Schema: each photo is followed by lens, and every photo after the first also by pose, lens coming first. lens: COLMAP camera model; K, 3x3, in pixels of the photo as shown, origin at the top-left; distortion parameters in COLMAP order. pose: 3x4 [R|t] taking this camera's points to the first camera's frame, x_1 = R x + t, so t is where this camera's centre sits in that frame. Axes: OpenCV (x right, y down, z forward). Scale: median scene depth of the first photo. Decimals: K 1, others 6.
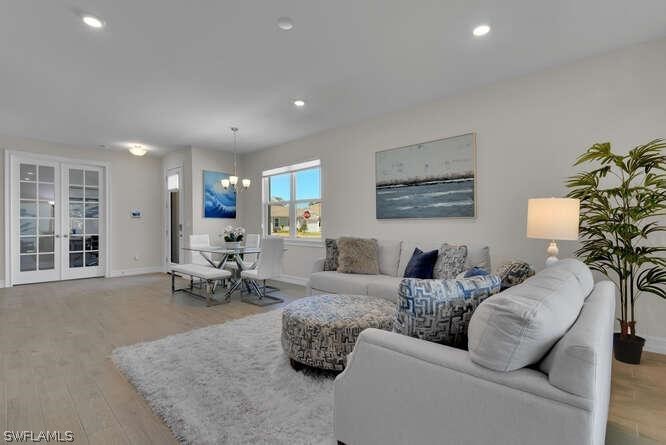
lens RADIAL K [[307.2, 0, 335.3], [0, 307.2, 223.6], [0, 0, 1]] dist [0.001144, -0.000050]
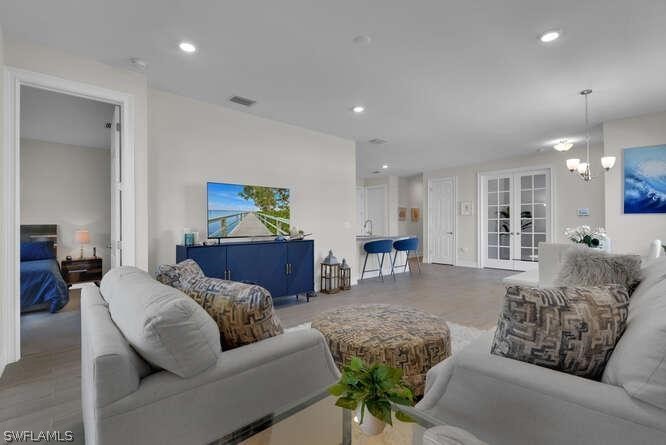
lens RADIAL K [[307.2, 0, 332.6], [0, 307.2, 224.0], [0, 0, 1]] dist [0.001144, -0.000050]
pose [[-0.097662, -0.002635, -0.995216, 0.557479], [0.009047, 0.999953, -0.003535, 0.000631], [0.995178, -0.009349, -0.097634, 0.590120]]
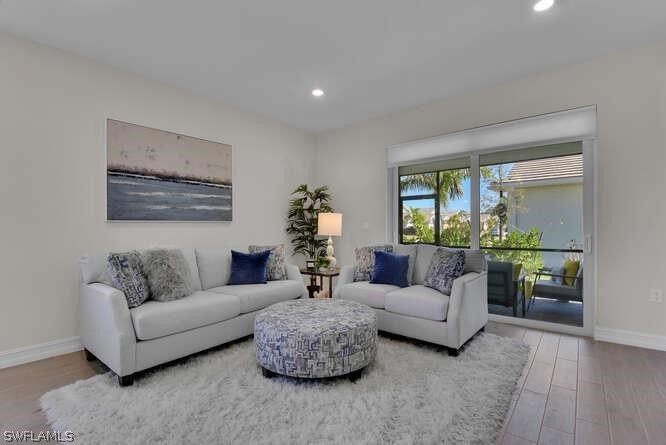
lens RADIAL K [[307.2, 0, 333.0], [0, 307.2, 225.1], [0, 0, 1]] dist [0.001144, -0.000050]
pose [[-0.056871, 0.011492, 0.998315, -0.606534], [0.001897, 0.999933, -0.011402, 0.005375], [-0.998380, 0.001246, -0.056889, 0.617816]]
